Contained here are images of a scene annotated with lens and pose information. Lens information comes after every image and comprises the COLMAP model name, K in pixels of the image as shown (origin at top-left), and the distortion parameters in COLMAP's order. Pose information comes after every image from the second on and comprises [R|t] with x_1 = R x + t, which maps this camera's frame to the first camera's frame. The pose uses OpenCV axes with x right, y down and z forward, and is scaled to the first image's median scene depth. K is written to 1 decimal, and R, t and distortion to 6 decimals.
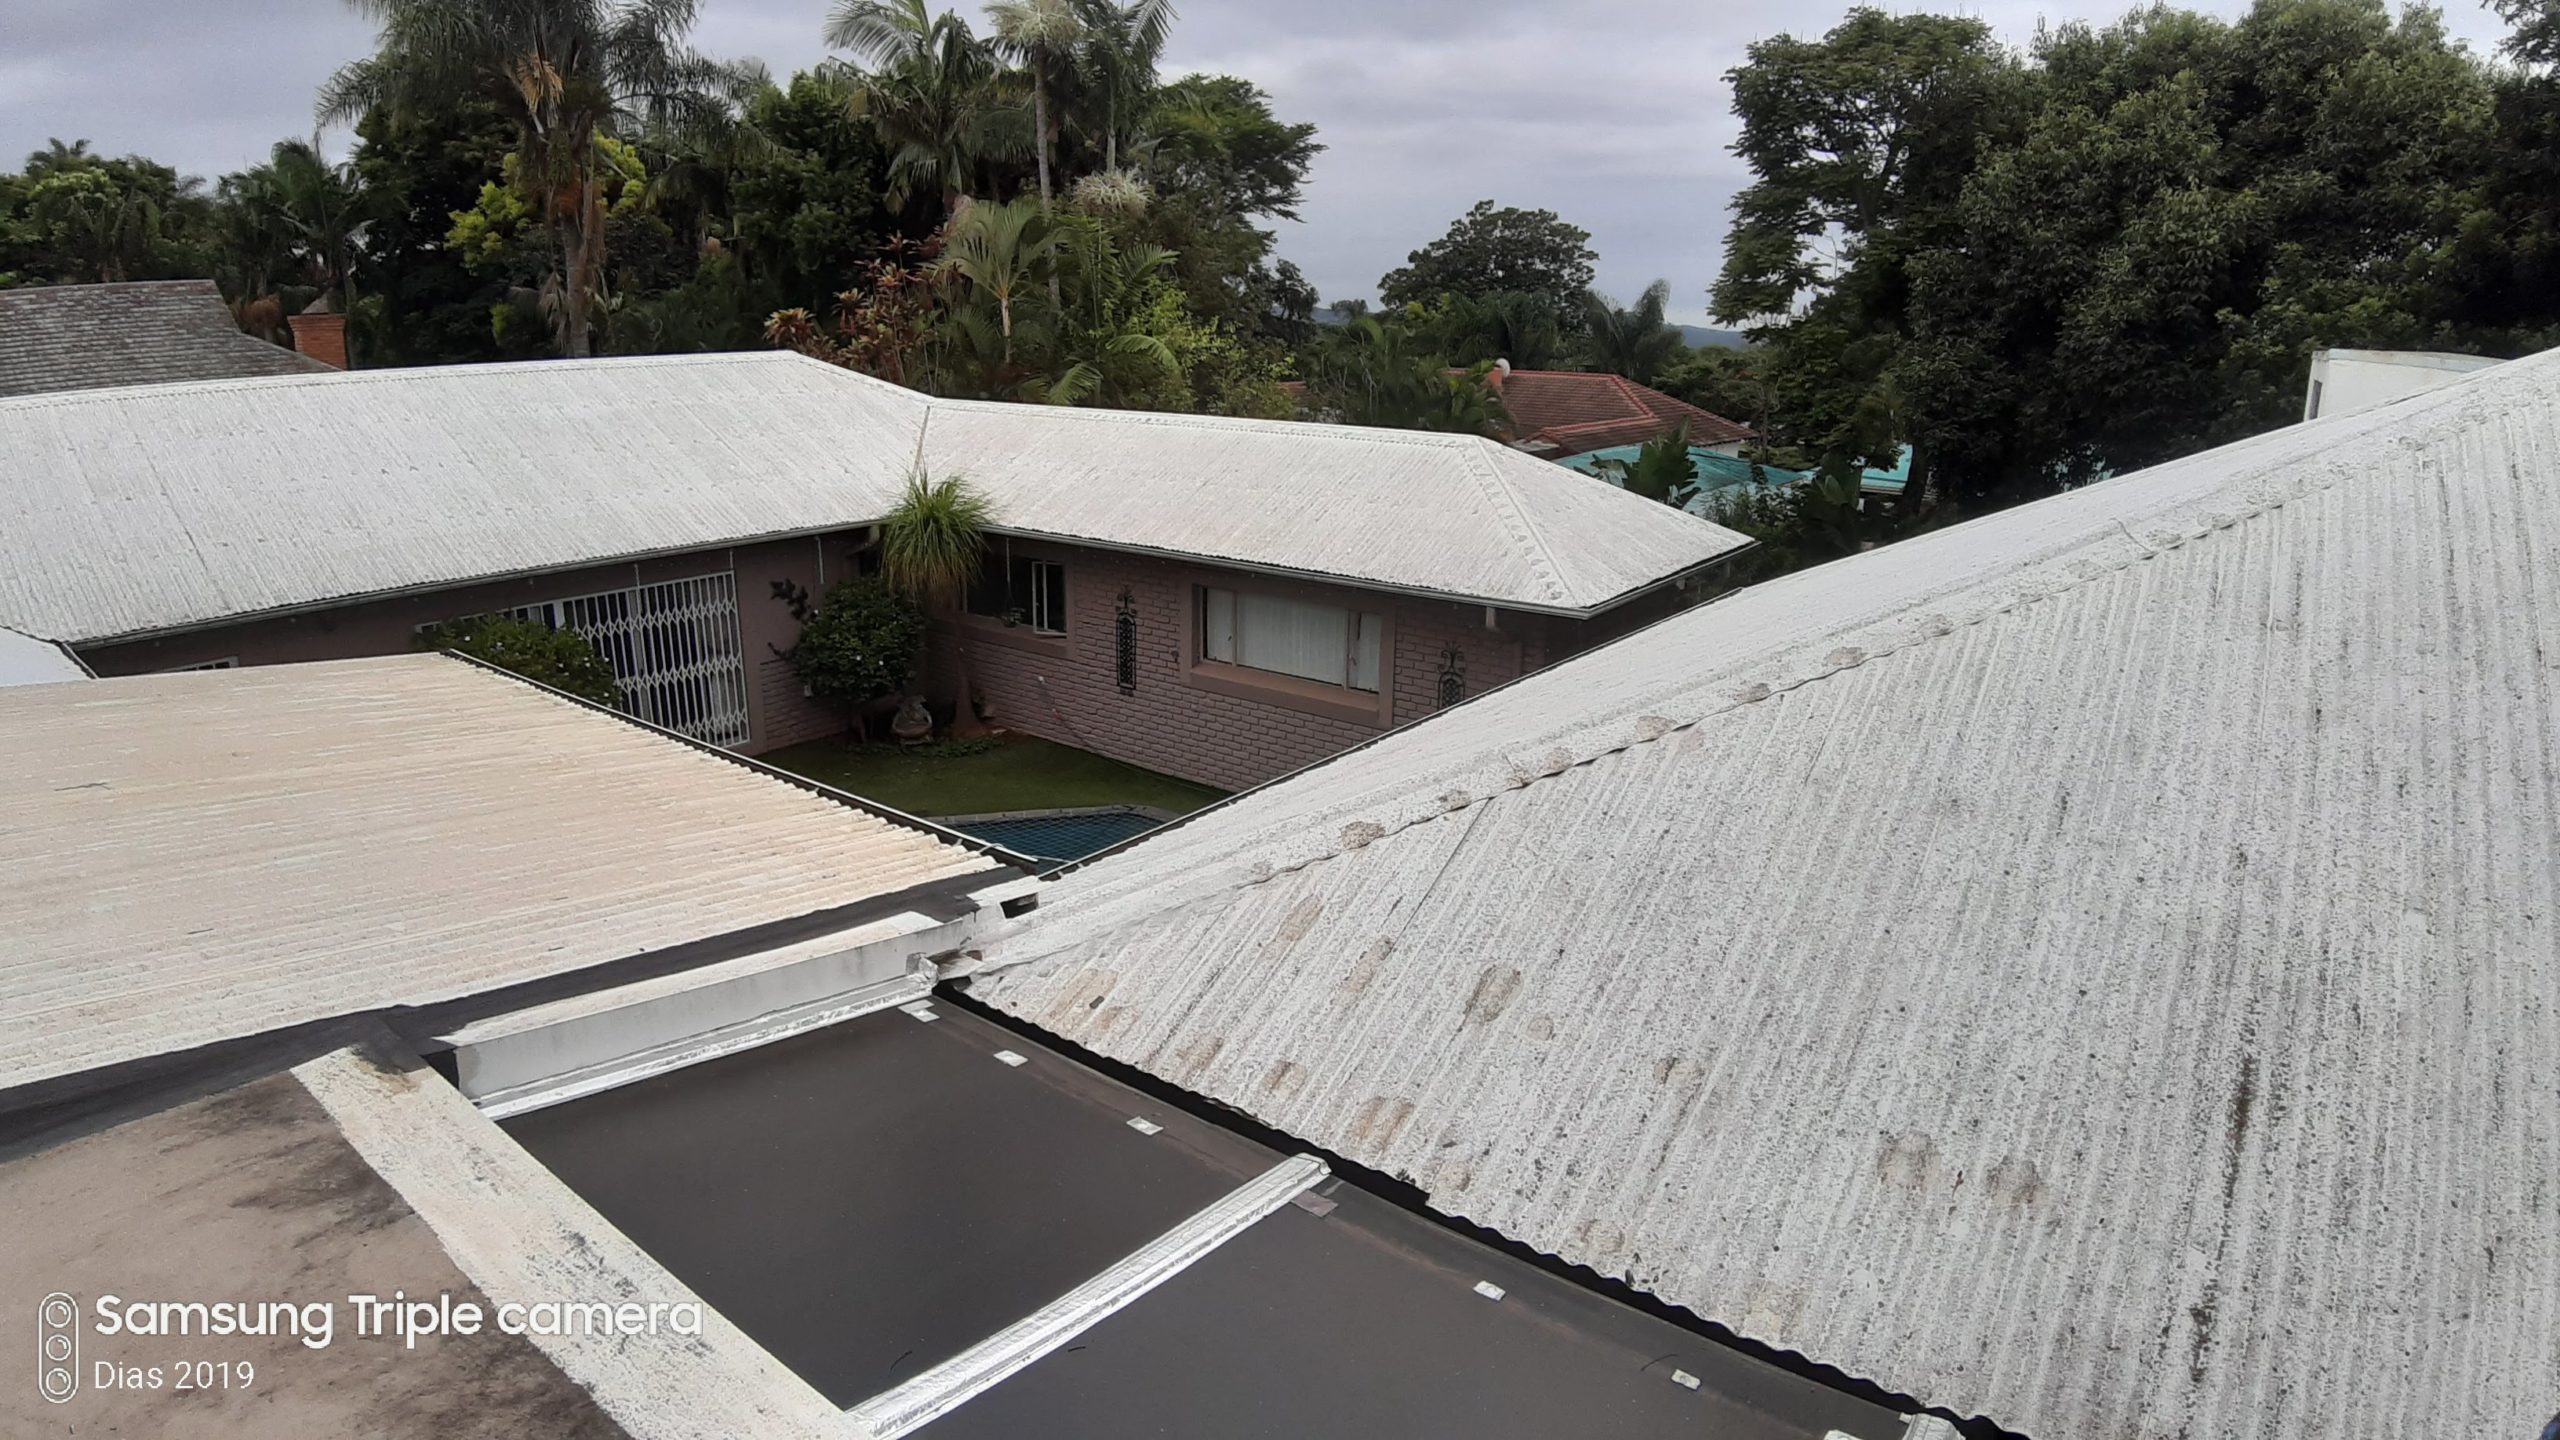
lens RADIAL K [[1336.8, 0, 1279.7], [0, 1336.8, 700.7], [0, 0, 1]] dist [-0.128772, 0.011889]
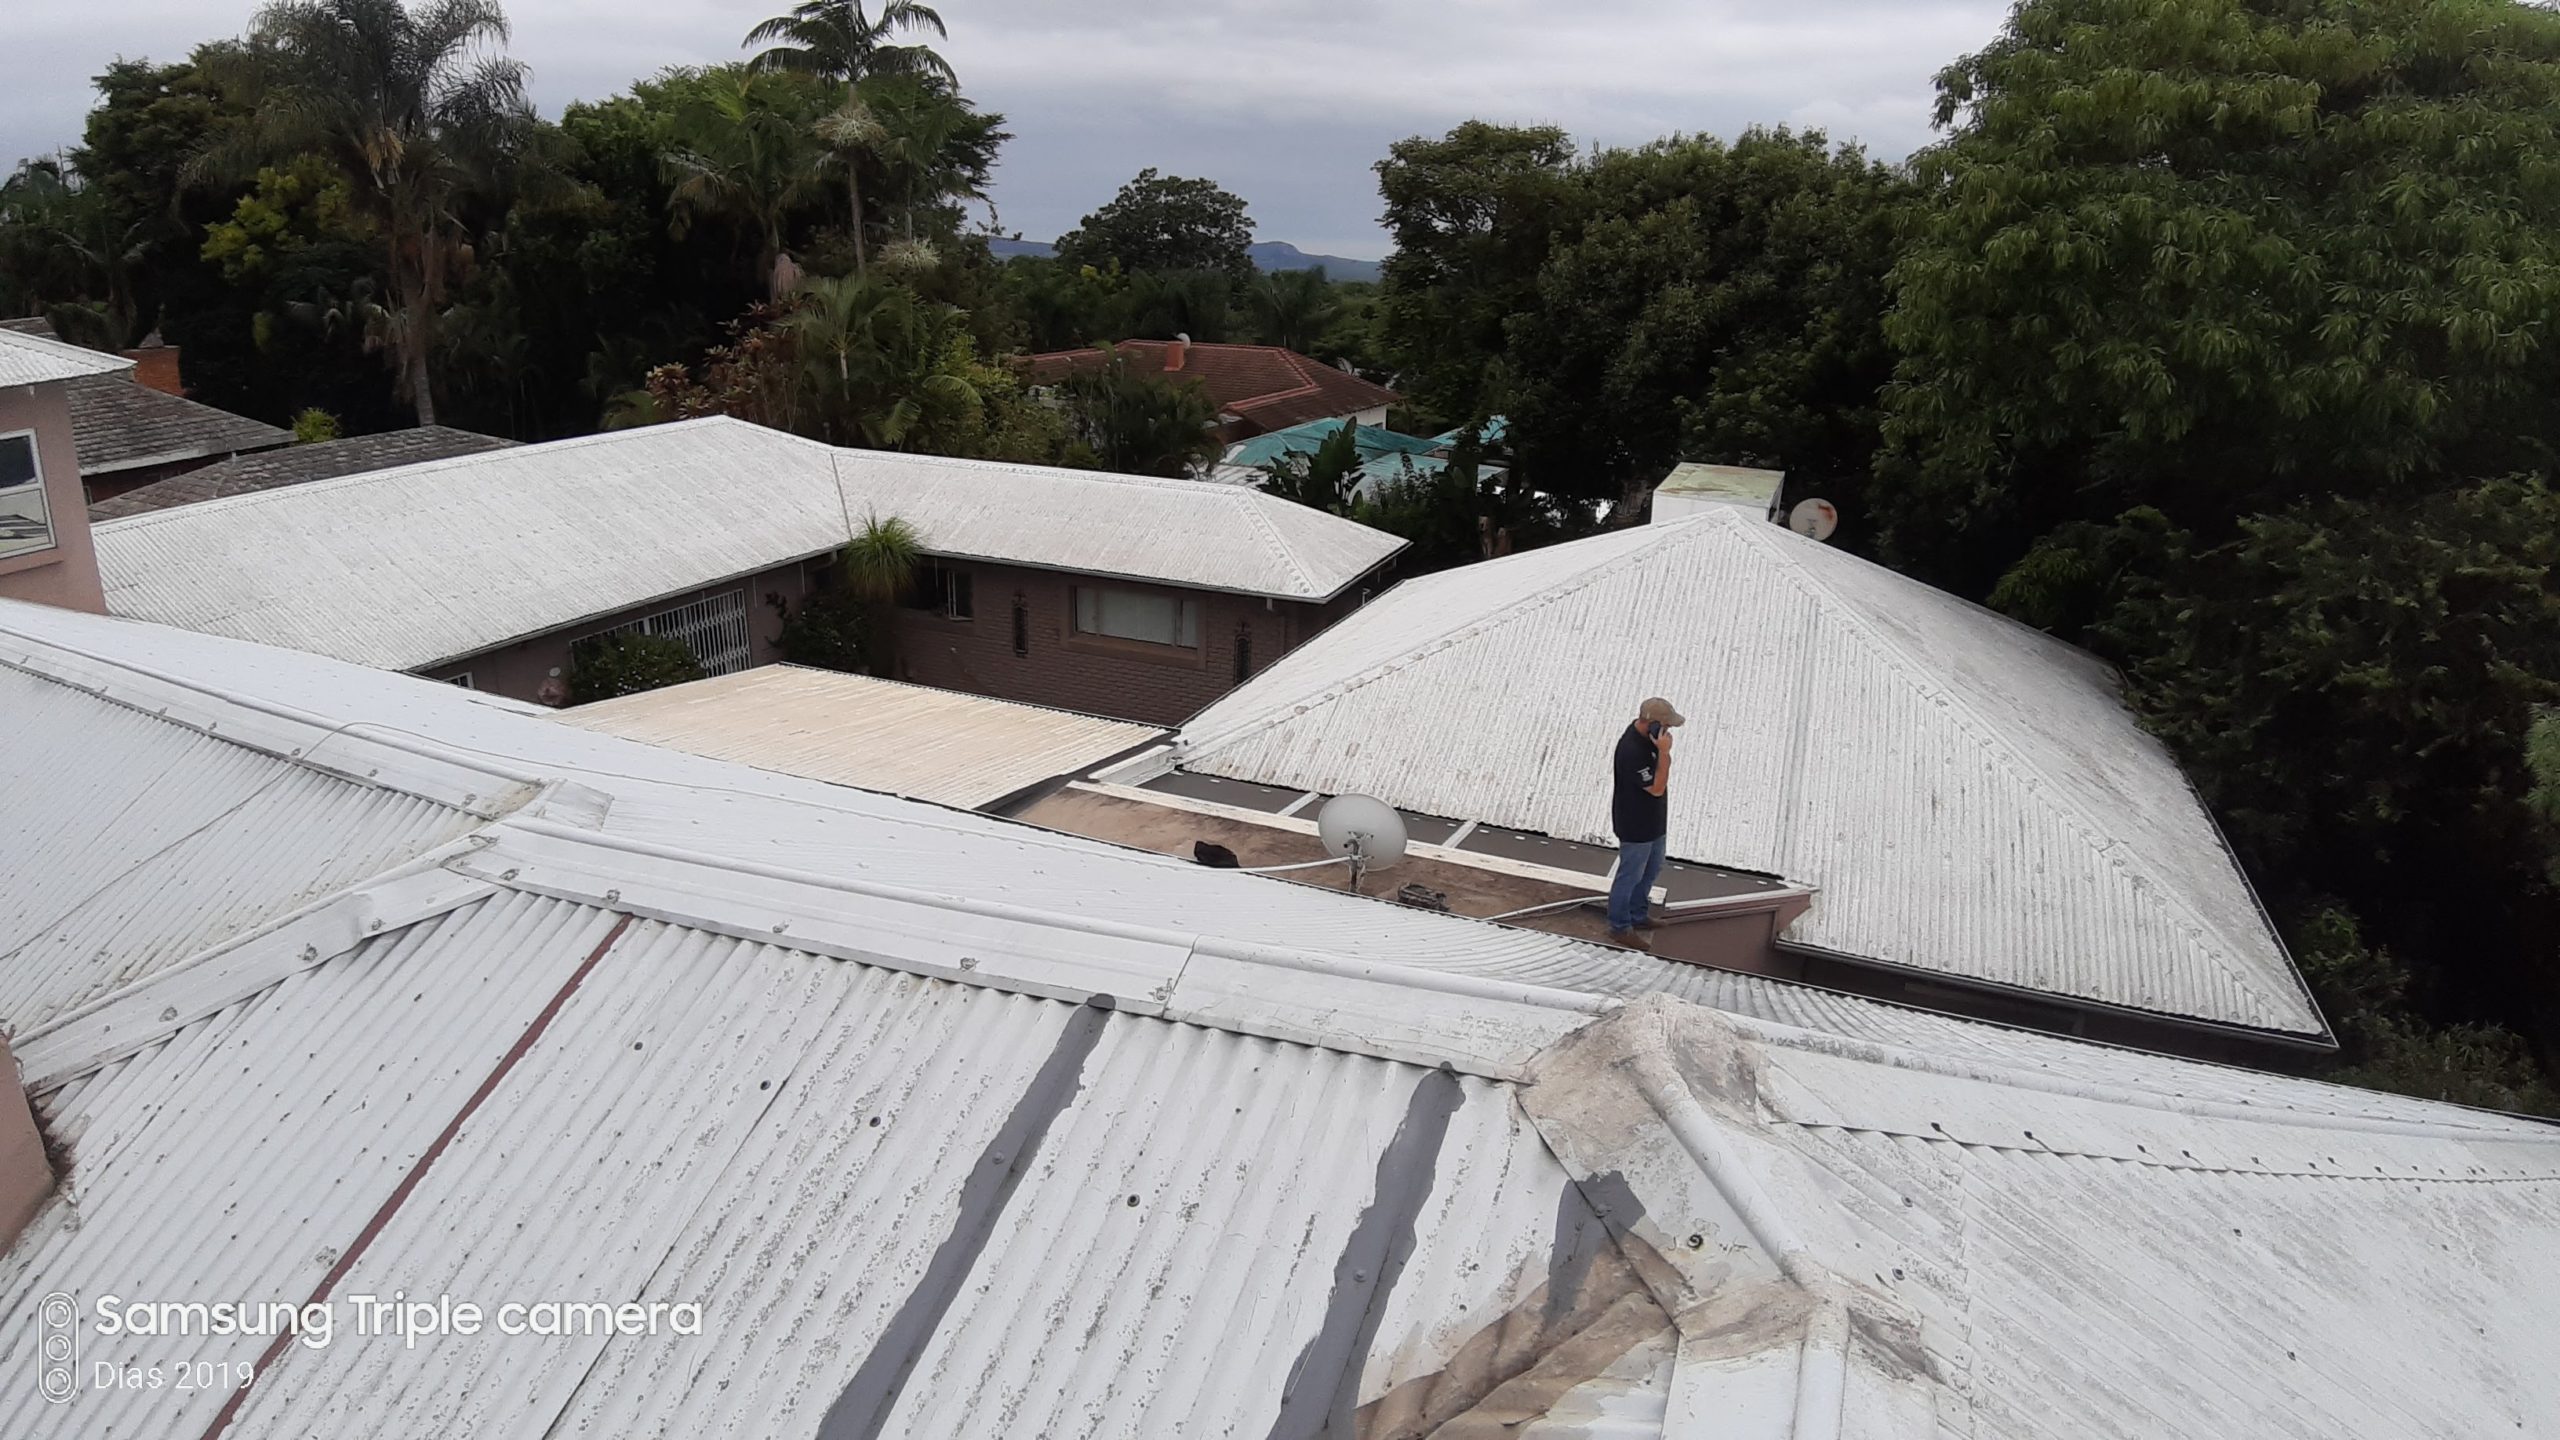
lens RADIAL K [[1346.1, 0, 1250.6], [0, 1346.1, 687.9], [0, 0, 1]] dist [-0.109566, 0.001908]
pose [[0.972101, -0.065059, 0.225361, -0.987956], [0.055120, 0.997221, 0.050123, -0.150008], [-0.227996, -0.036302, 0.972985, -2.651857]]
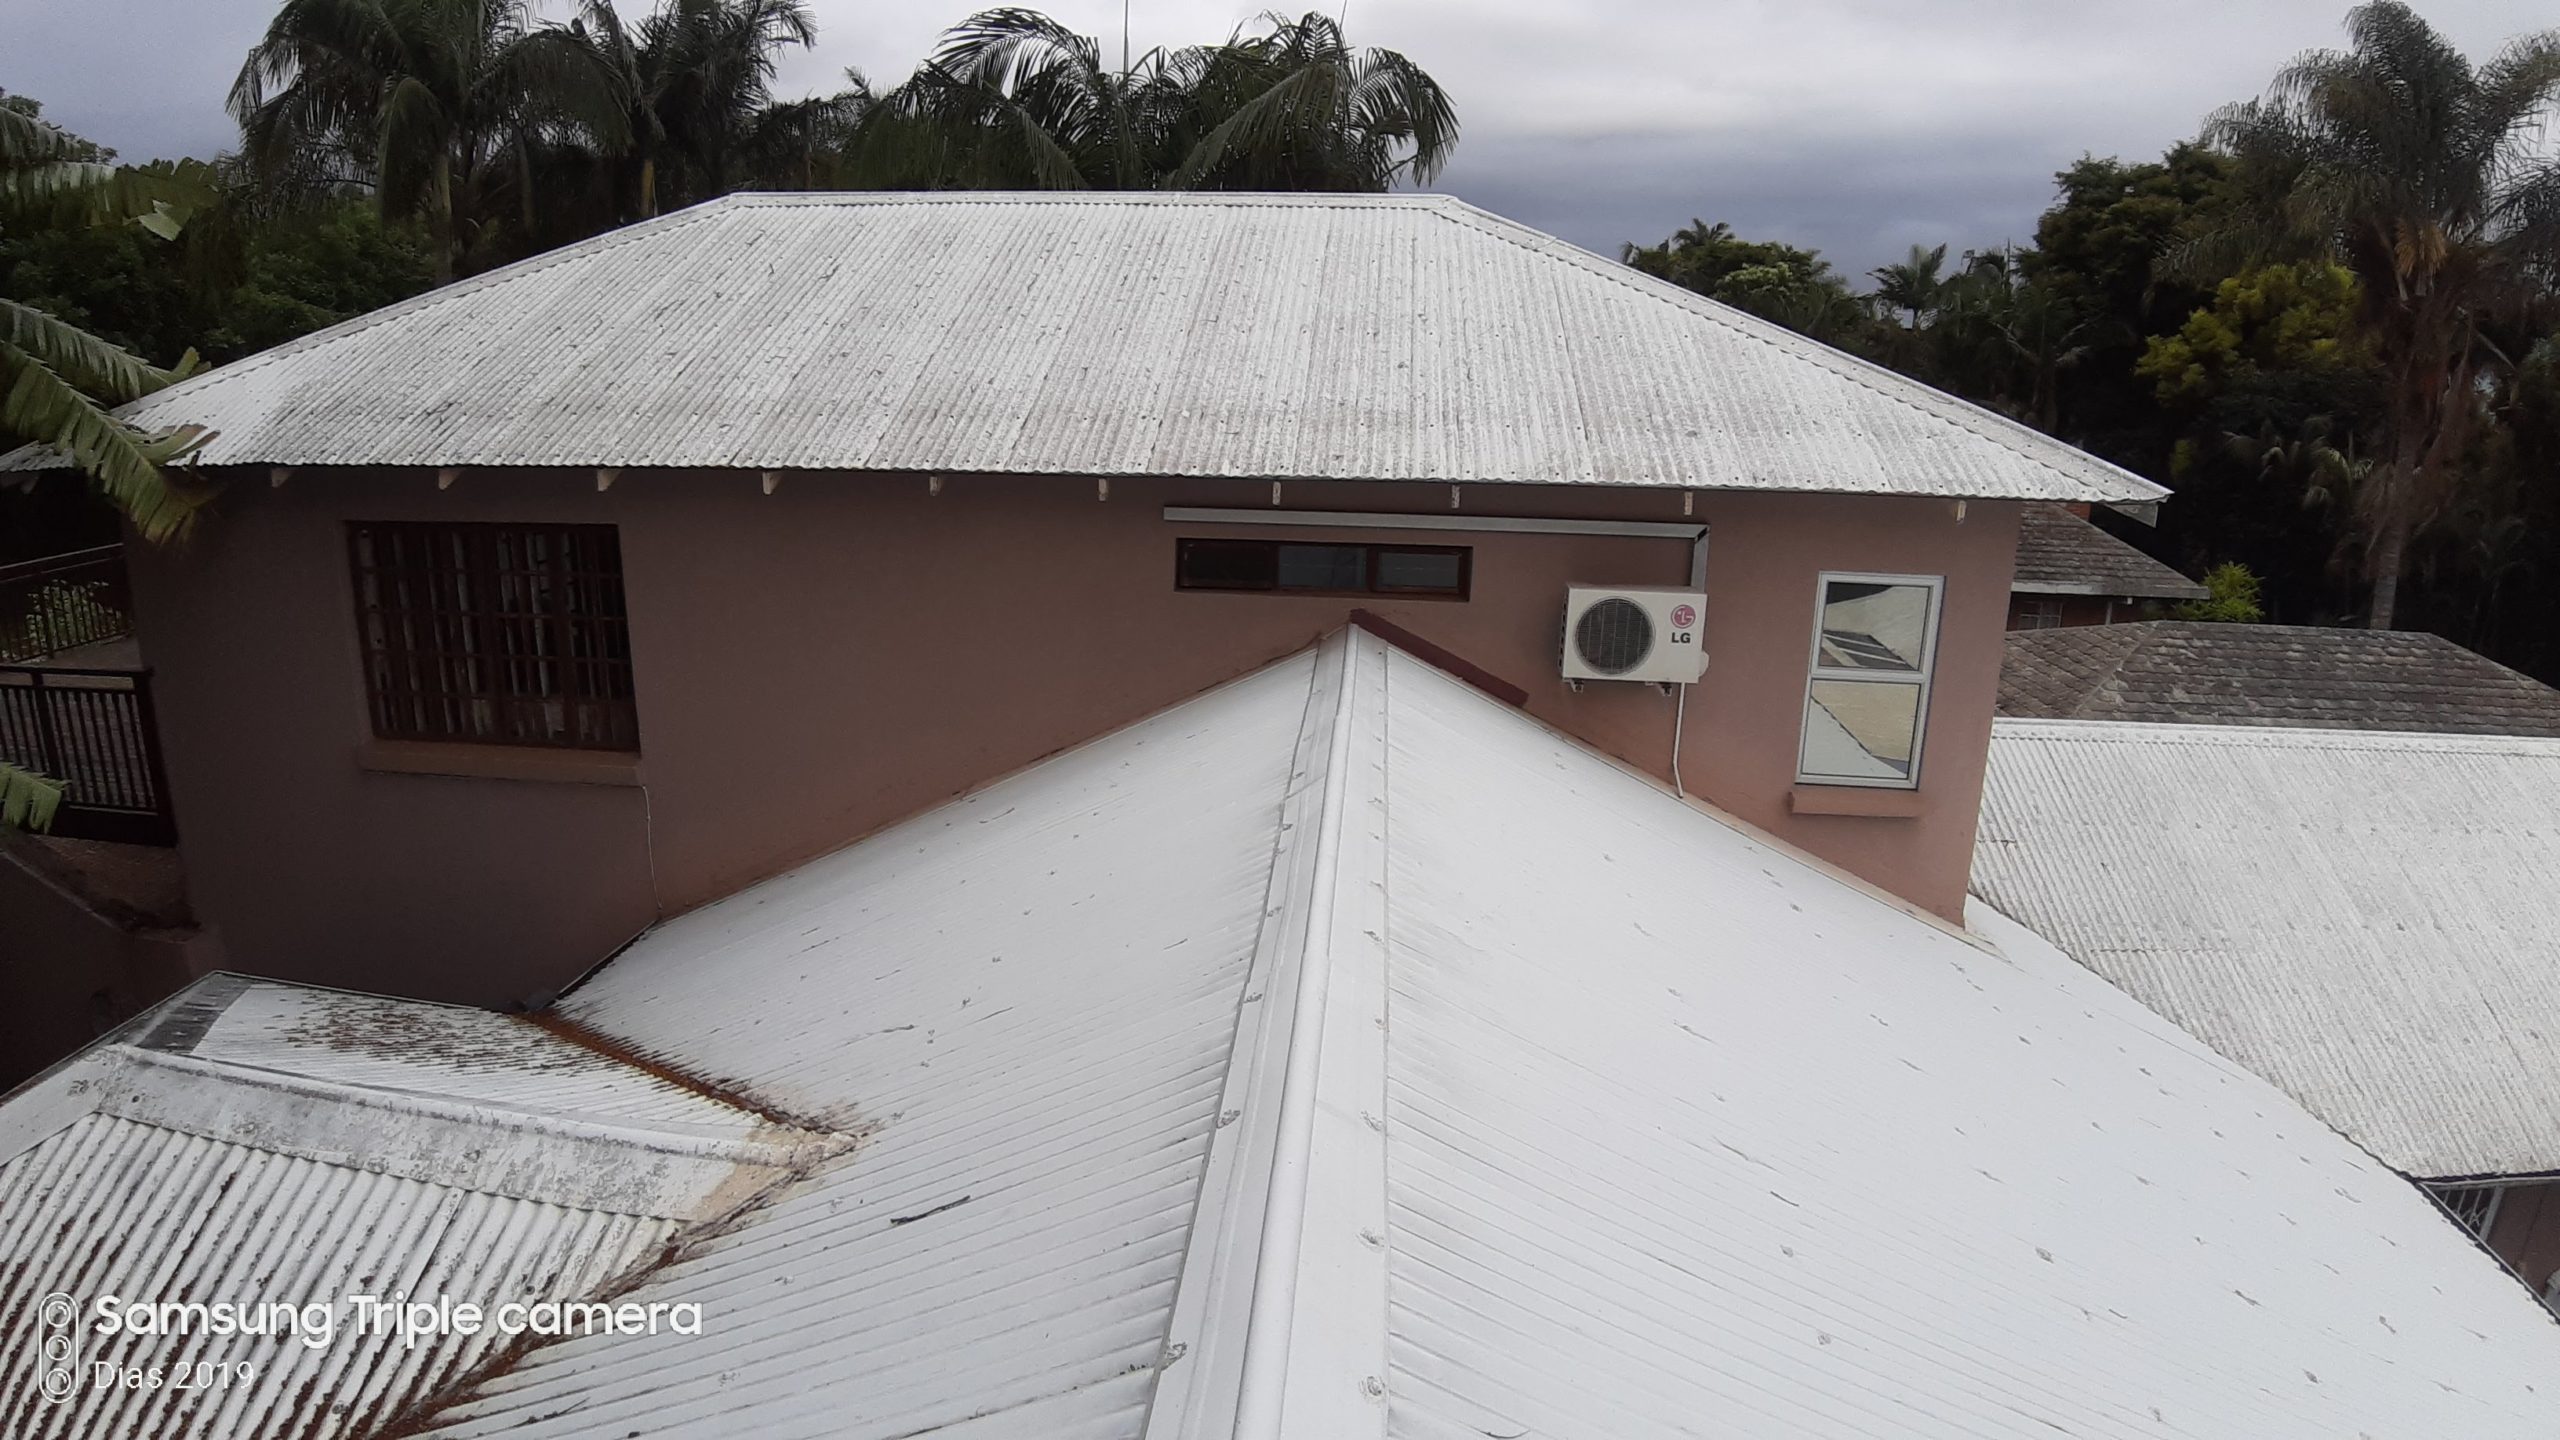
lens RADIAL K [[1315.1, 0, 1279.1], [0, 1315.1, 688.2], [0, 0, 1]] dist [-0.112144, 0.001096]
pose [[0.531035, 0.200363, -0.823321, -2.601329], [-0.239595, 0.967496, 0.080912, -0.714941], [0.812771, 0.154296, 0.561780, -0.212205]]
